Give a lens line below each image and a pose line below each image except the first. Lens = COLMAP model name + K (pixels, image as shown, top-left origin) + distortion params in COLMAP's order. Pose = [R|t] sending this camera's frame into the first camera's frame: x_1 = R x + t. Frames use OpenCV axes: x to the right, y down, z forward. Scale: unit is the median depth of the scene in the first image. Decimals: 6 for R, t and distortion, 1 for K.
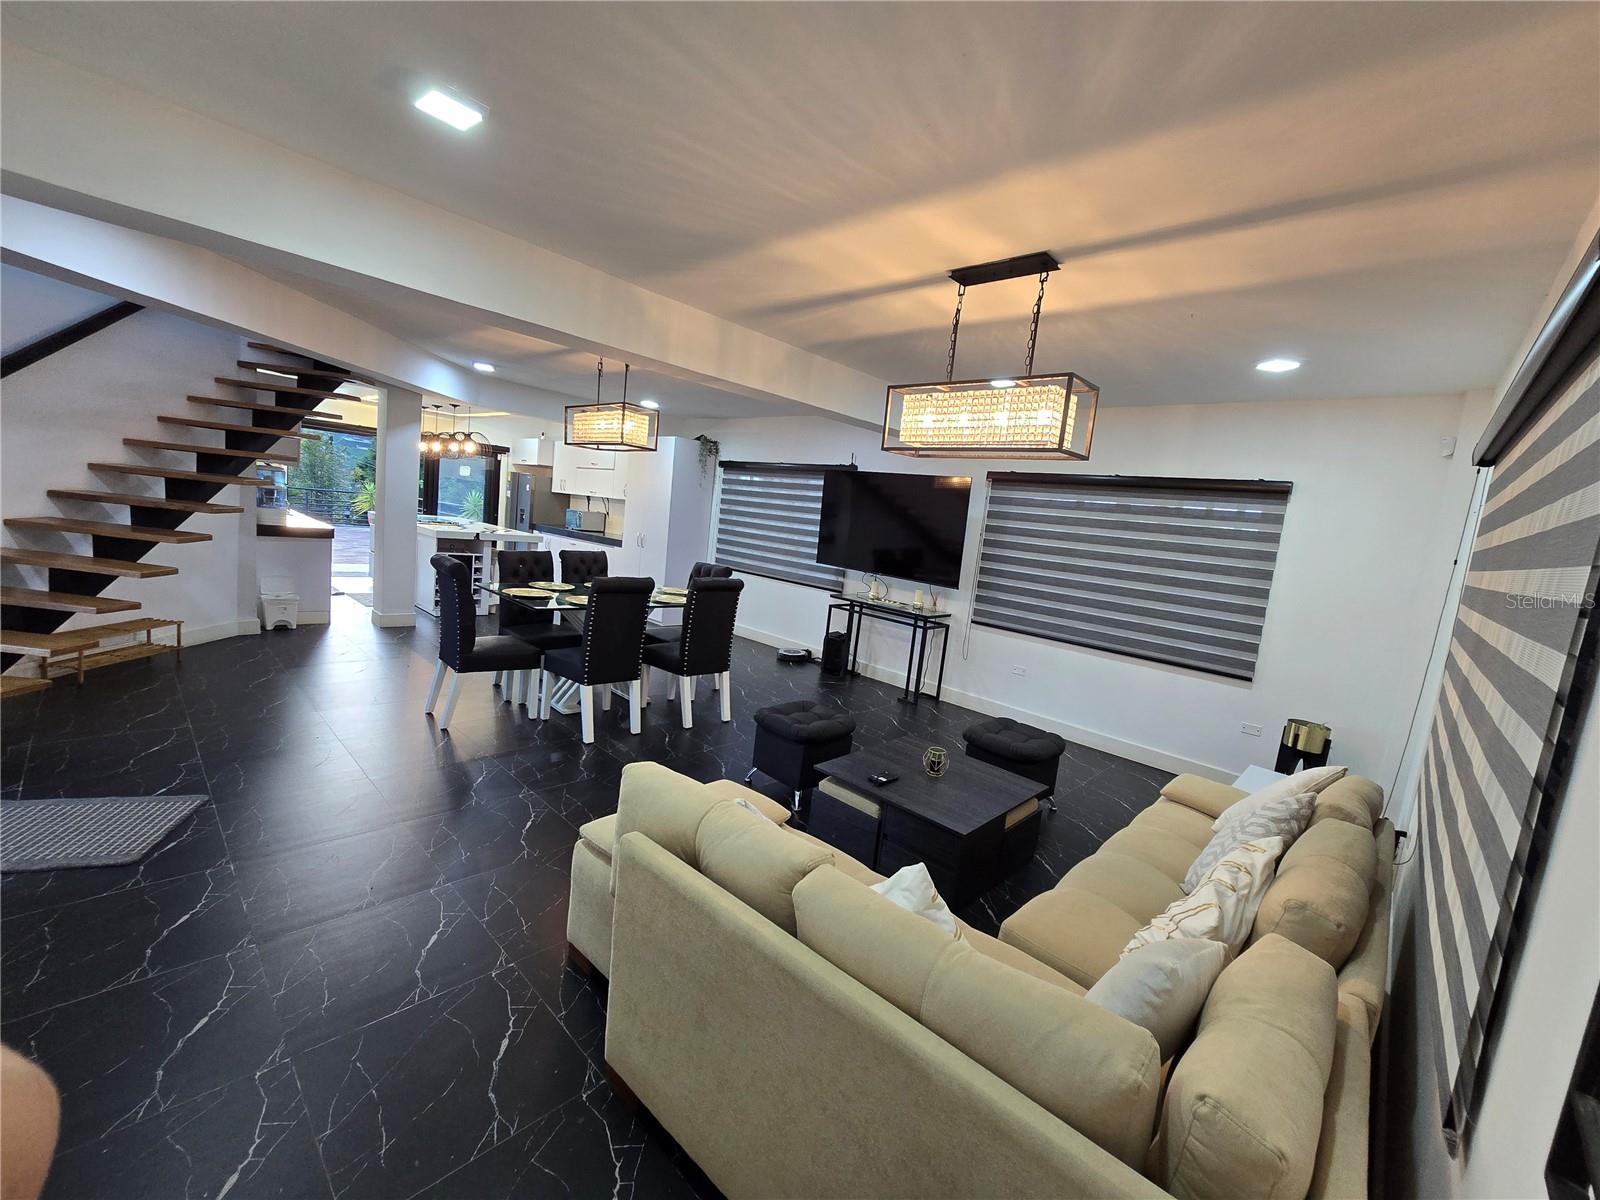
lens RADIAL K [[653.3, 0, 804.4], [0, 653.3, 582.2], [0, 0, 1]] dist [-0.003563, 0.000294]
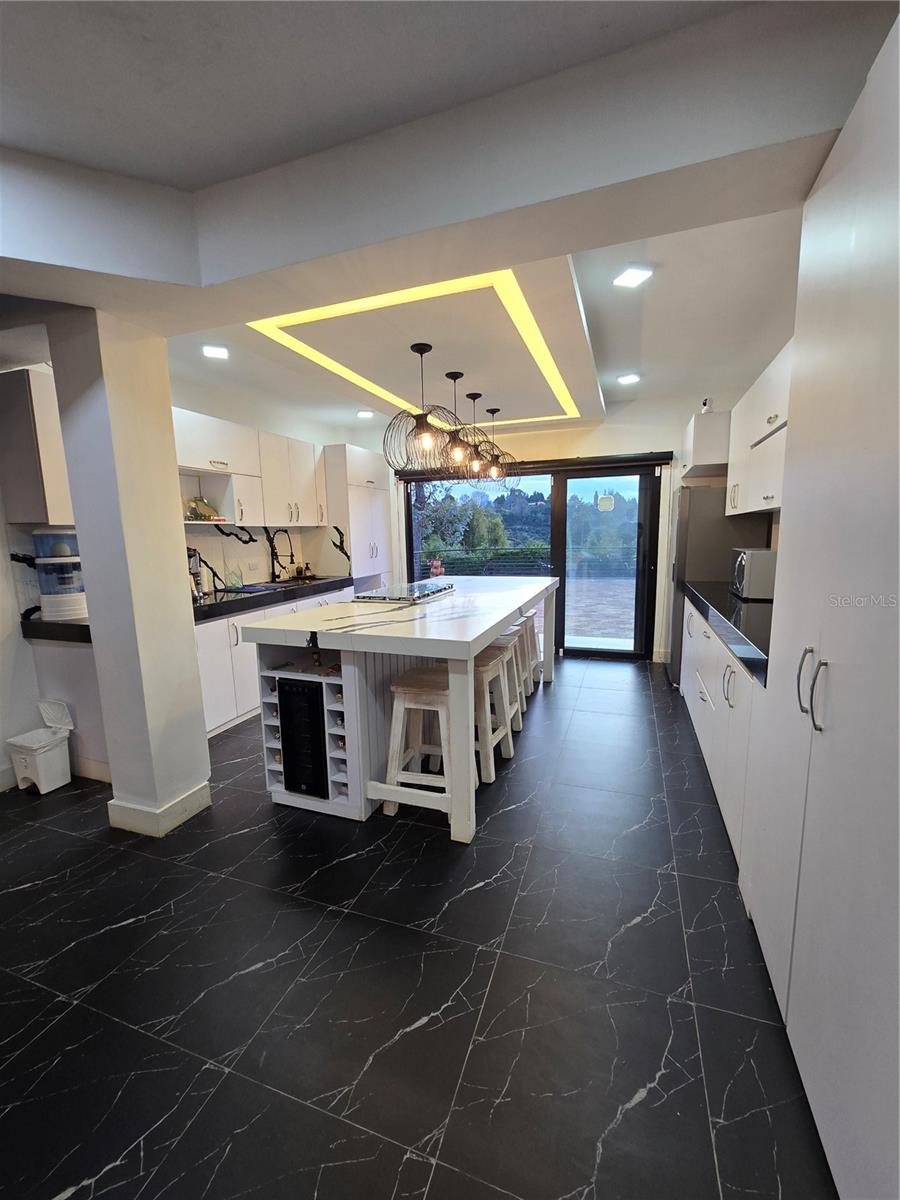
lens RADIAL K [[490.0, 0, 444.1], [0, 490.0, 606.1], [0, 0, 1]] dist [-0.003563, 0.000294]
pose [[0.392320, 0.021755, -0.919571, -0.197971], [-0.032132, 0.999434, 0.009936, -0.103977], [0.919267, 0.025650, 0.392798, 1.018321]]
